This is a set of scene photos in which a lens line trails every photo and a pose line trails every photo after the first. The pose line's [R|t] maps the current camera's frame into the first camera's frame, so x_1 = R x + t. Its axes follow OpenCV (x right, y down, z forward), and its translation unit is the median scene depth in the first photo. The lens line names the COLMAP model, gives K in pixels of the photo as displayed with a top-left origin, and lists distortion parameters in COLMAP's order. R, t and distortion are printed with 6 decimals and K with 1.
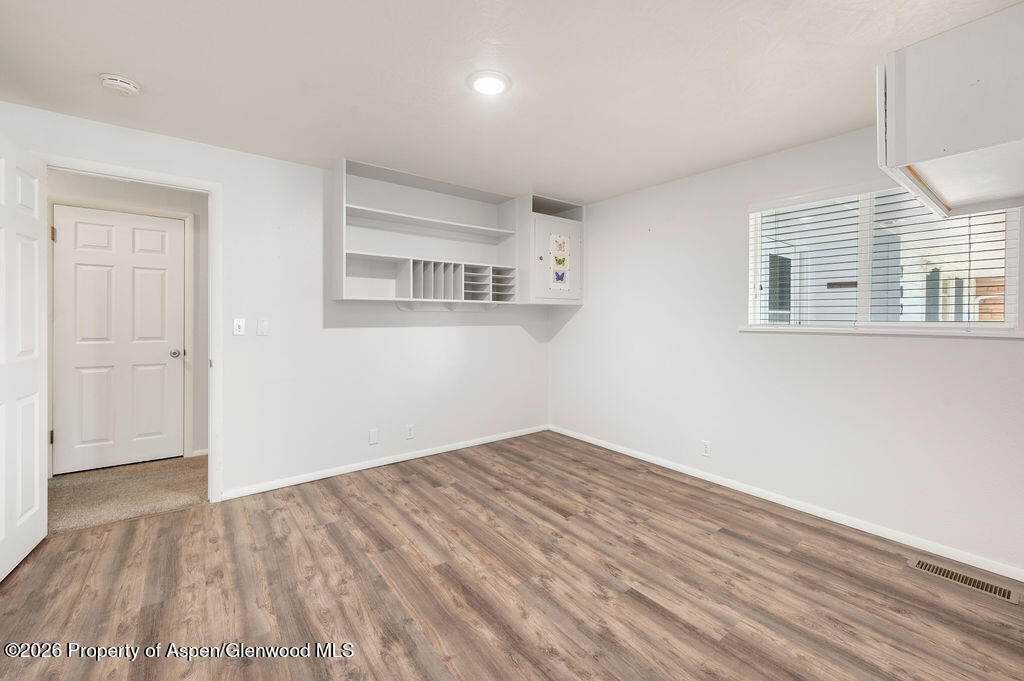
lens RADIAL K [[413.9, 0, 510.0], [0, 413.9, 313.5], [0, 0, 1]] dist [-0.002251, -0.000373]
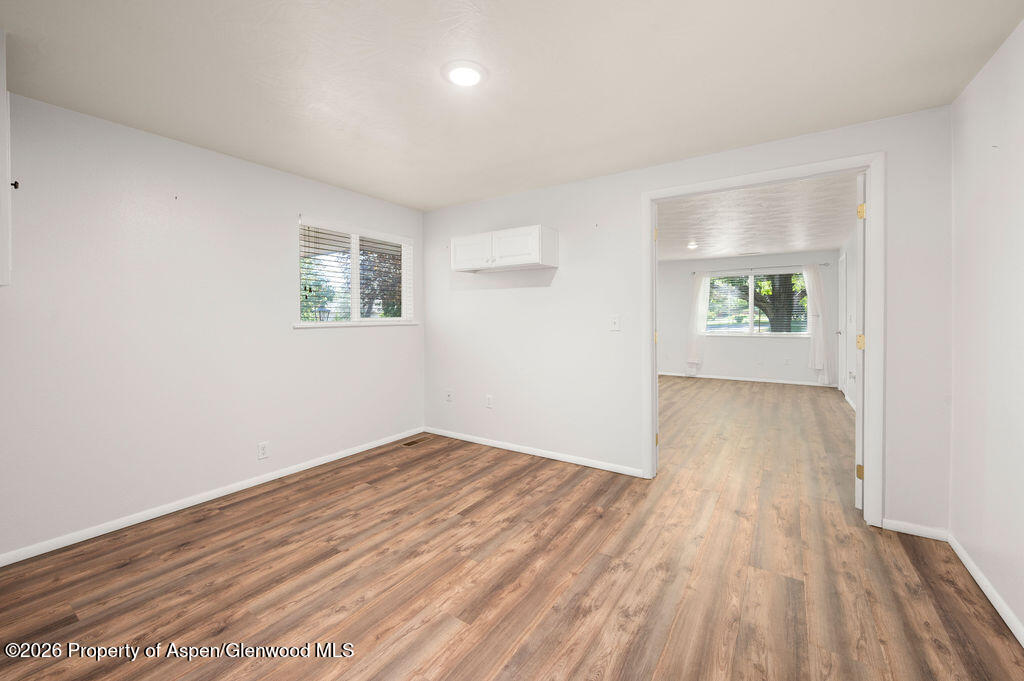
lens RADIAL K [[413.9, 0, 510.0], [0, 413.9, 313.5], [0, 0, 1]] dist [-0.002251, -0.000373]
pose [[-0.324297, 0.001345, 0.945954, -0.886591], [-0.007961, 0.999960, -0.004151, 0.006677], [-0.945922, -0.008877, -0.324273, 1.082317]]
